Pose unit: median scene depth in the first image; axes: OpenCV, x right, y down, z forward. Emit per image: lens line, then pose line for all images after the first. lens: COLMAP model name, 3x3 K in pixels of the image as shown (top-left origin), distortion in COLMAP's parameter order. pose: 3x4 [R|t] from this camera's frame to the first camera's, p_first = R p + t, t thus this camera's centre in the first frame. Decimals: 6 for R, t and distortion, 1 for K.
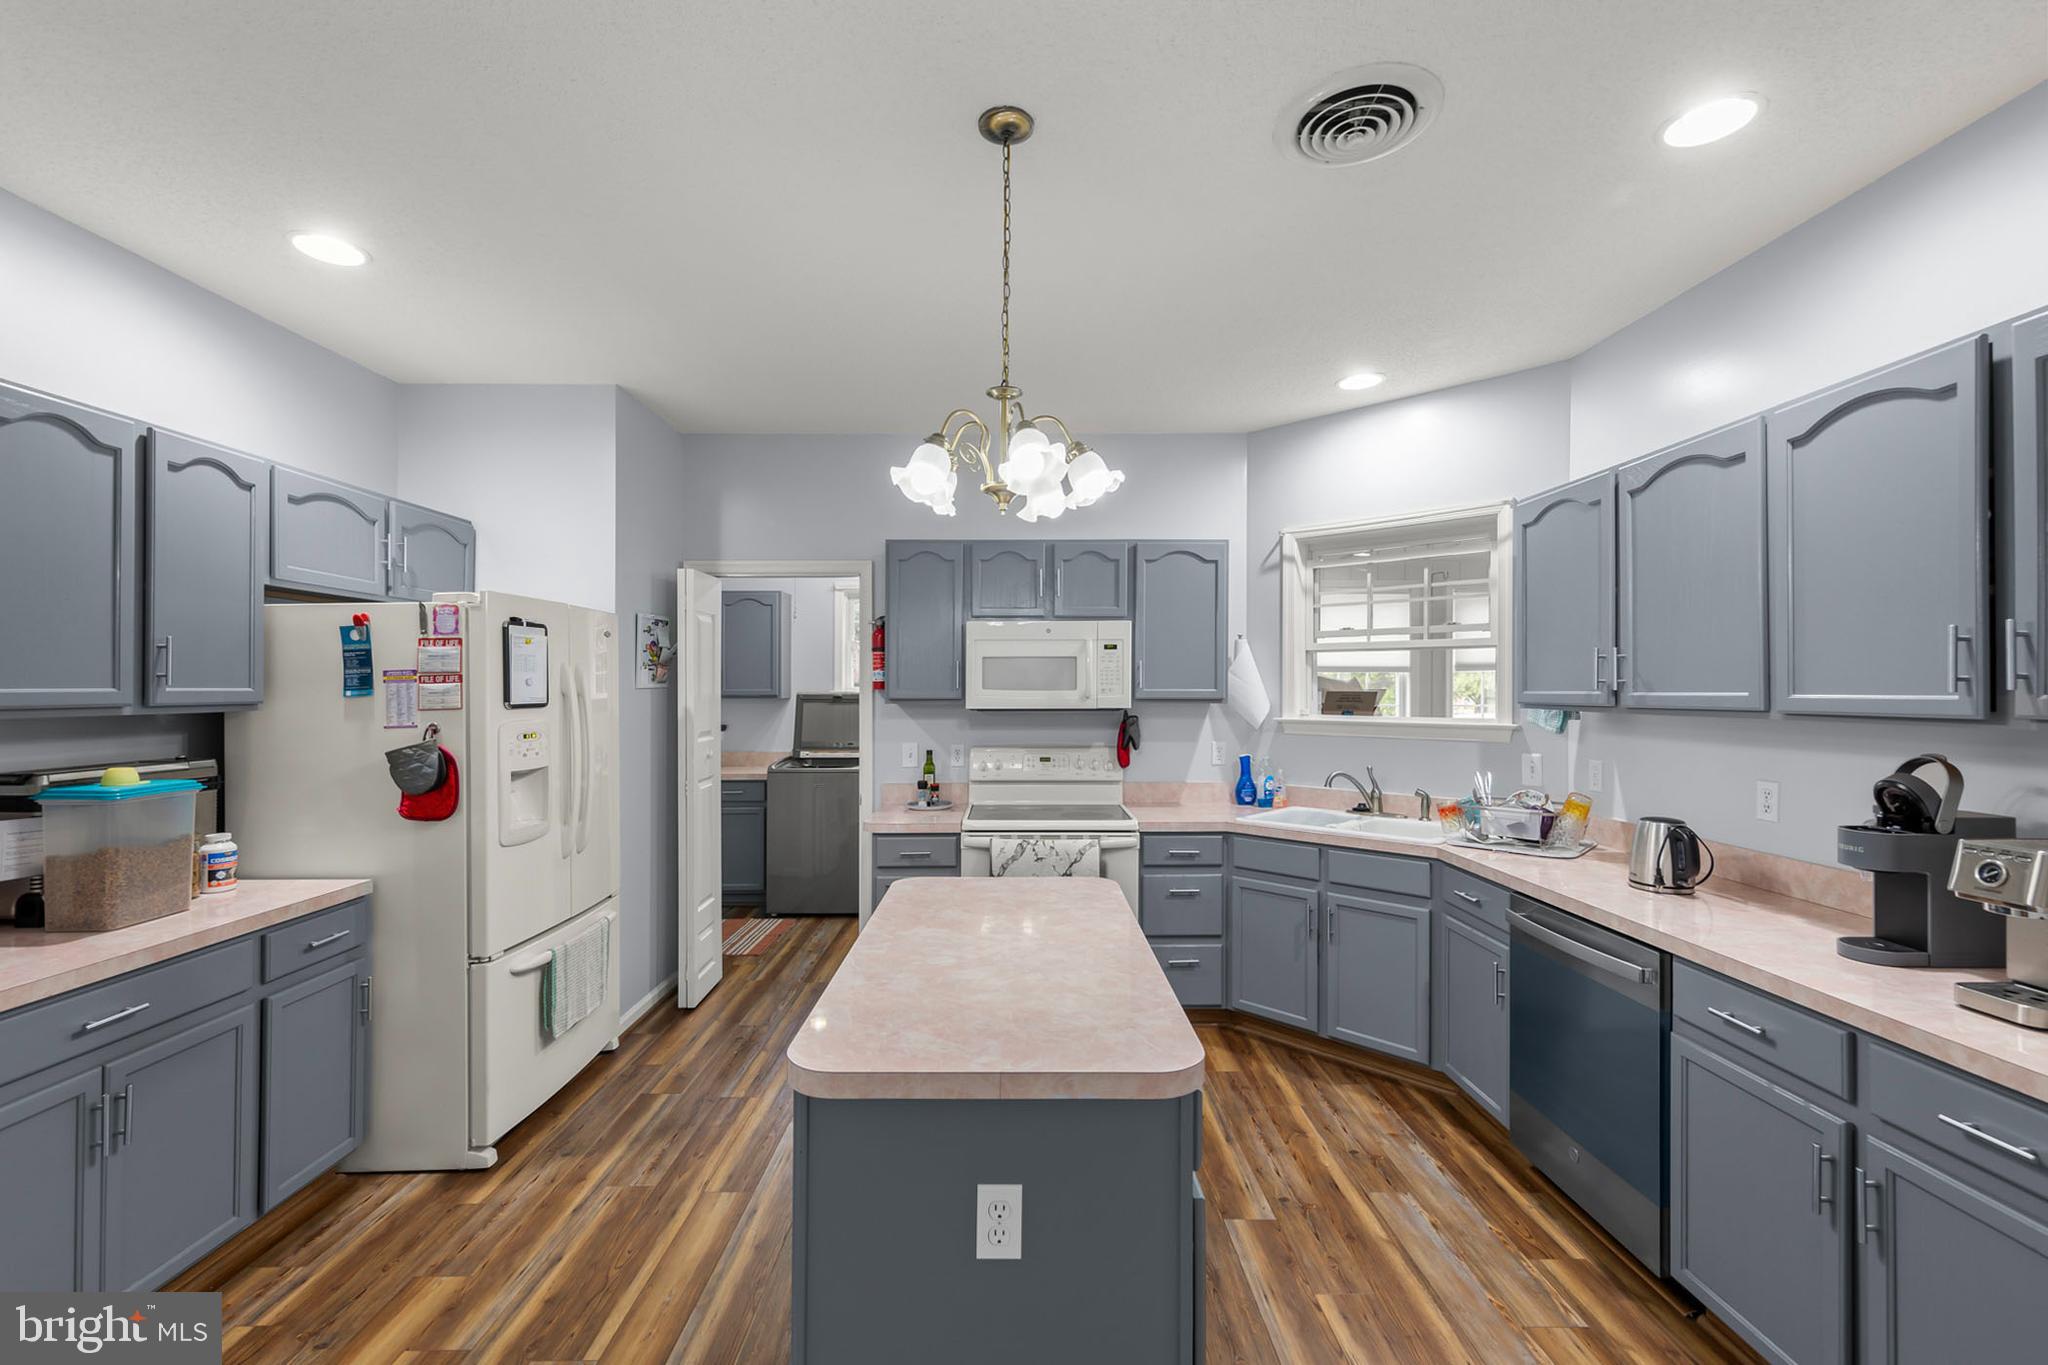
lens RADIAL K [[857.0, 0, 1008.5], [0, 857.0, 683.2], [0, 0, 1]] dist [0.005592, -0.000767]
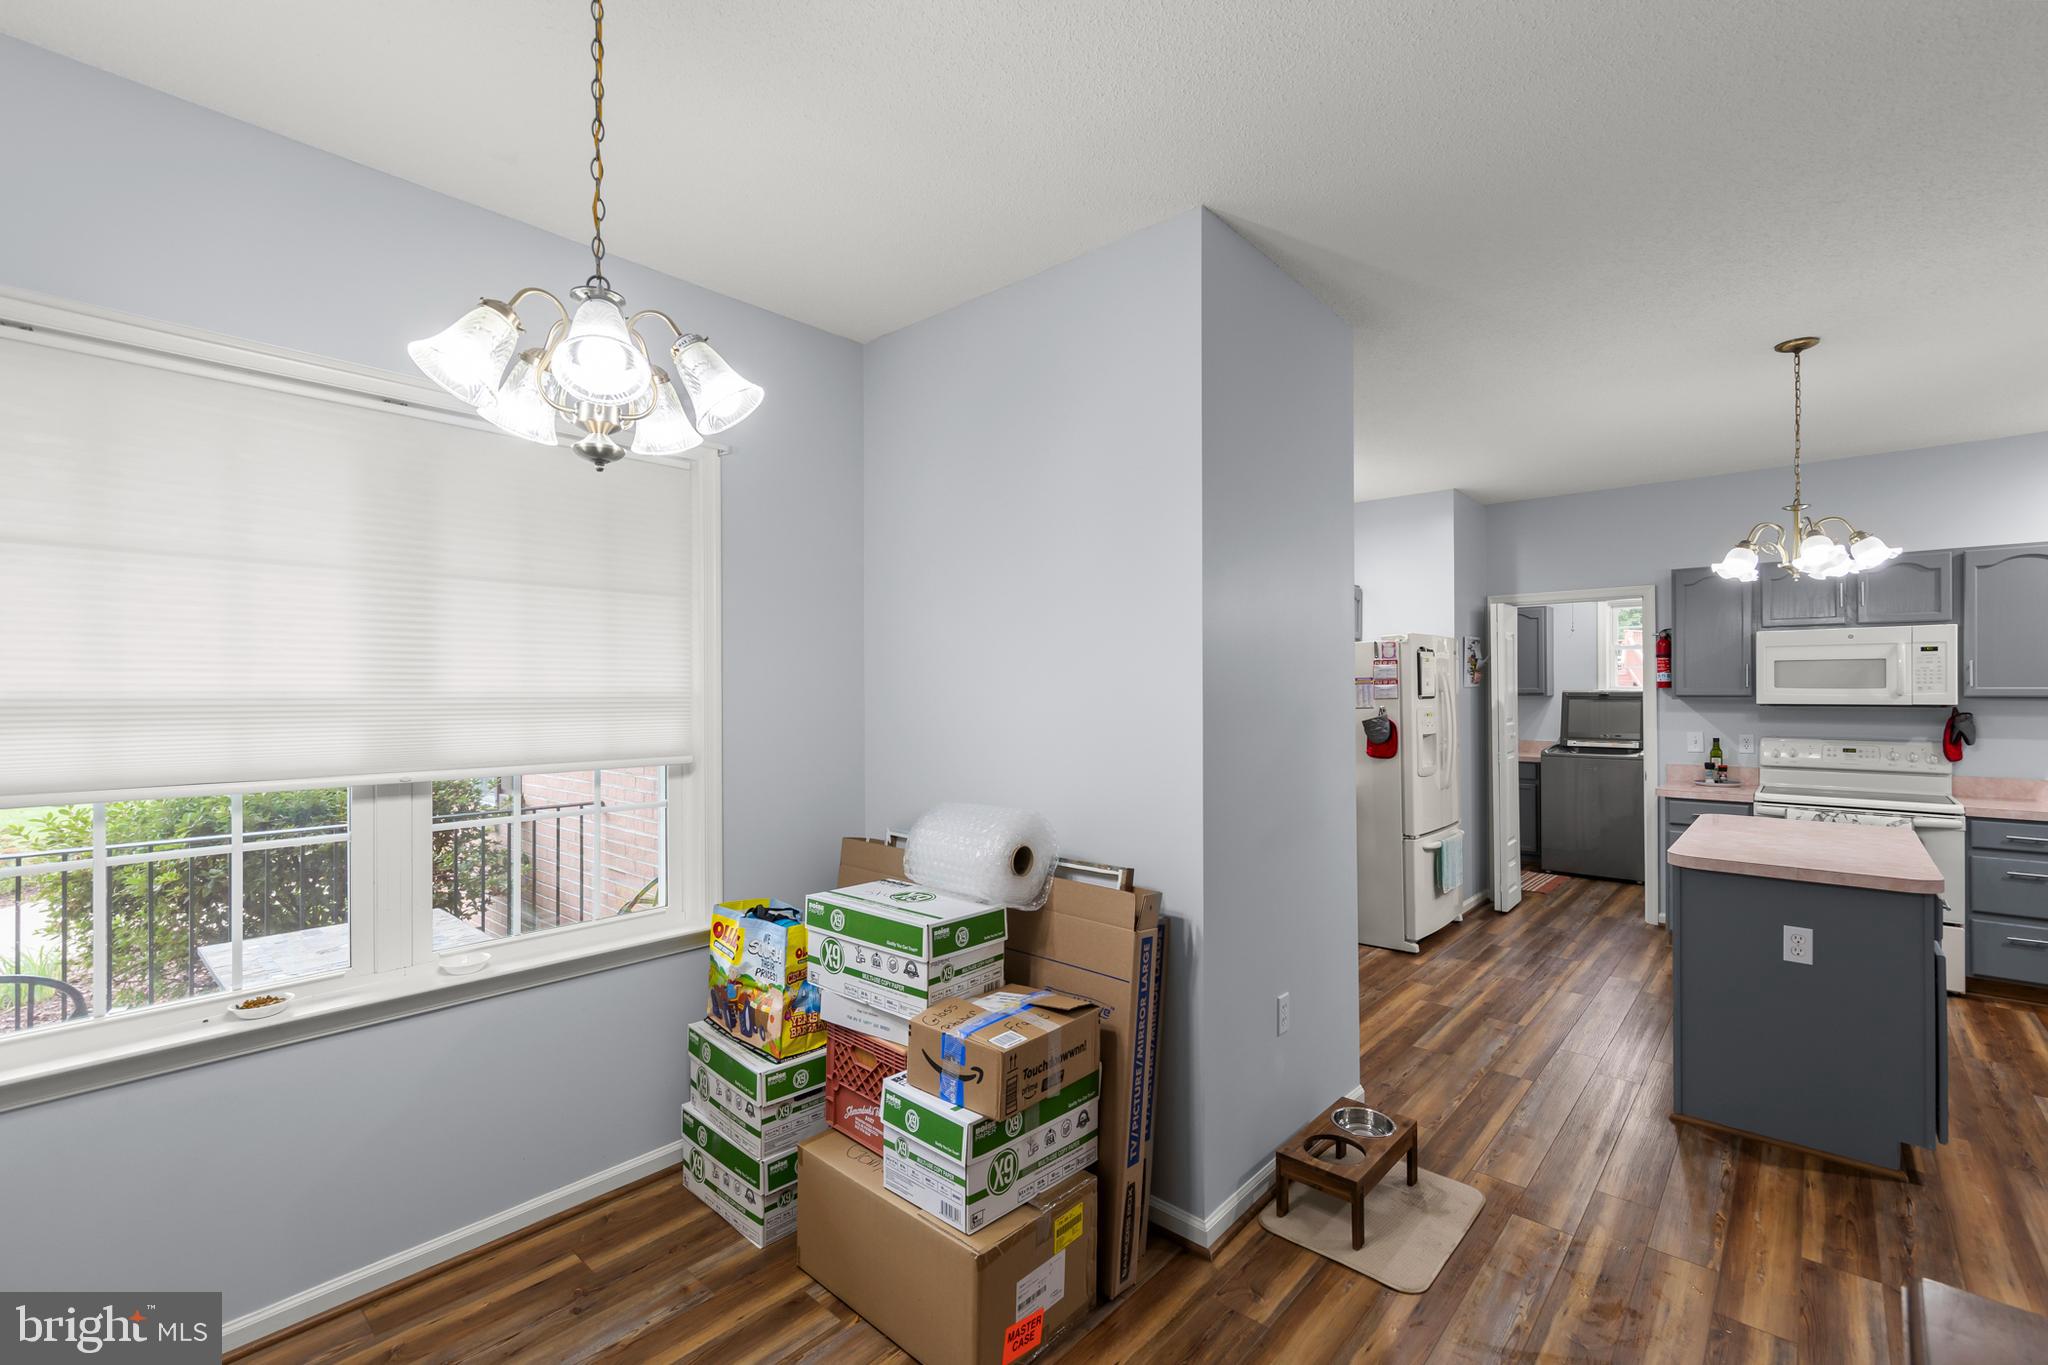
lens RADIAL K [[857.0, 0, 1029.8], [0, 857.0, 680.4], [0, 0, 1]] dist [0.005592, -0.000767]
pose [[0.741160, -0.007090, -0.671291, 0.005466], [0.005558, 0.999975, -0.004424, -0.003669], [0.671306, -0.000452, 0.741181, -0.635789]]
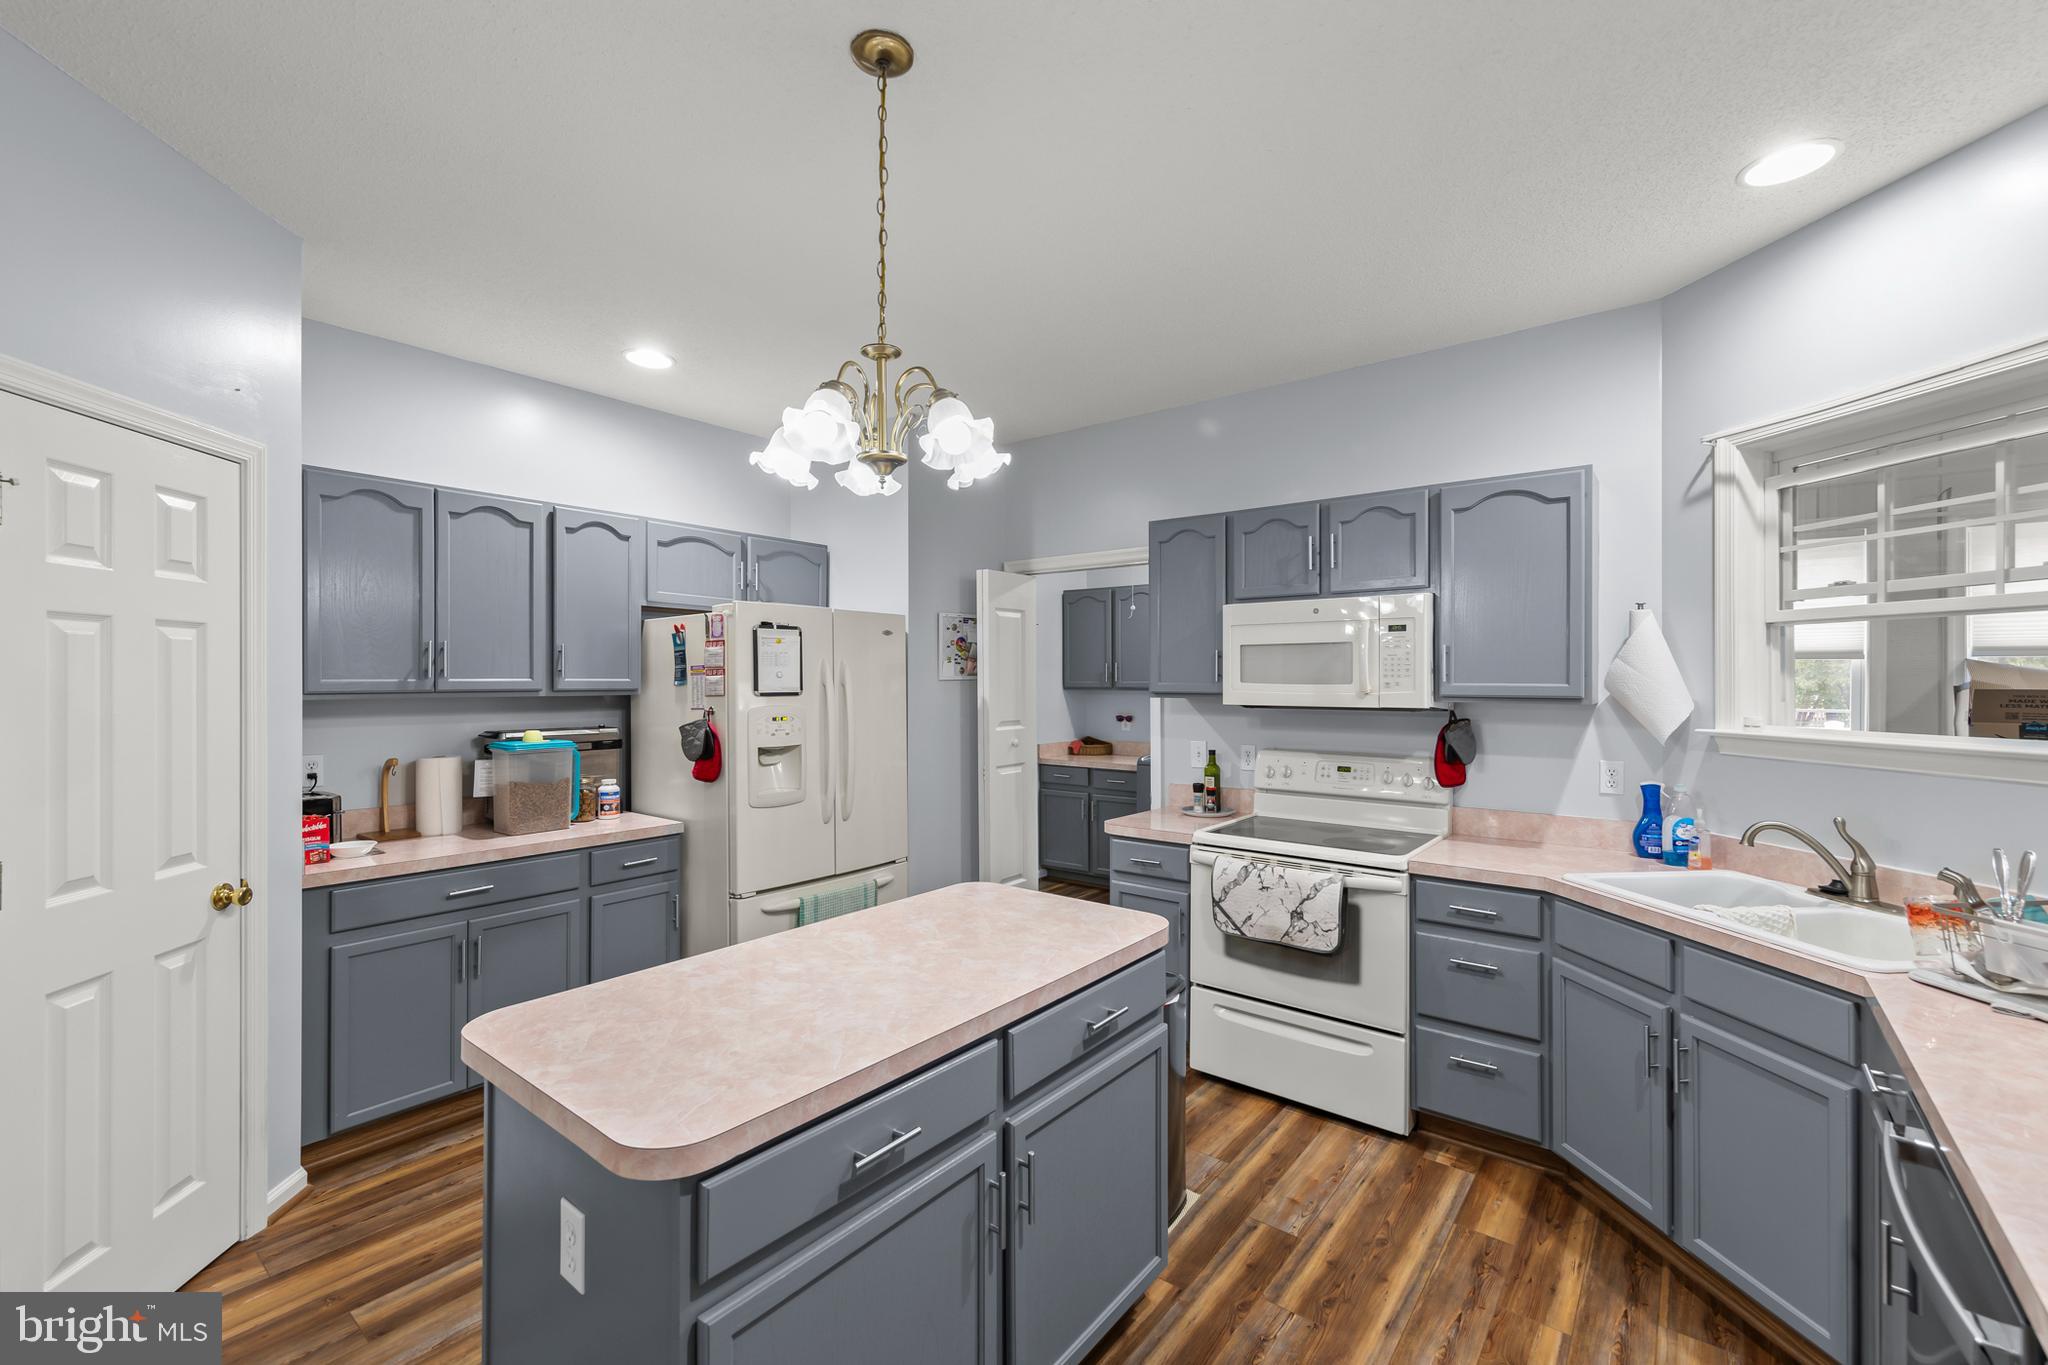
lens RADIAL K [[857.0, 0, 1010.2], [0, 857.0, 670.1], [0, 0, 1]] dist [0.005592, -0.000767]
pose [[0.784609, -0.003380, -0.619982, 0.345804], [0.000891, 0.999990, -0.004324, -0.001593], [0.619990, 0.002840, 0.784604, 0.194834]]
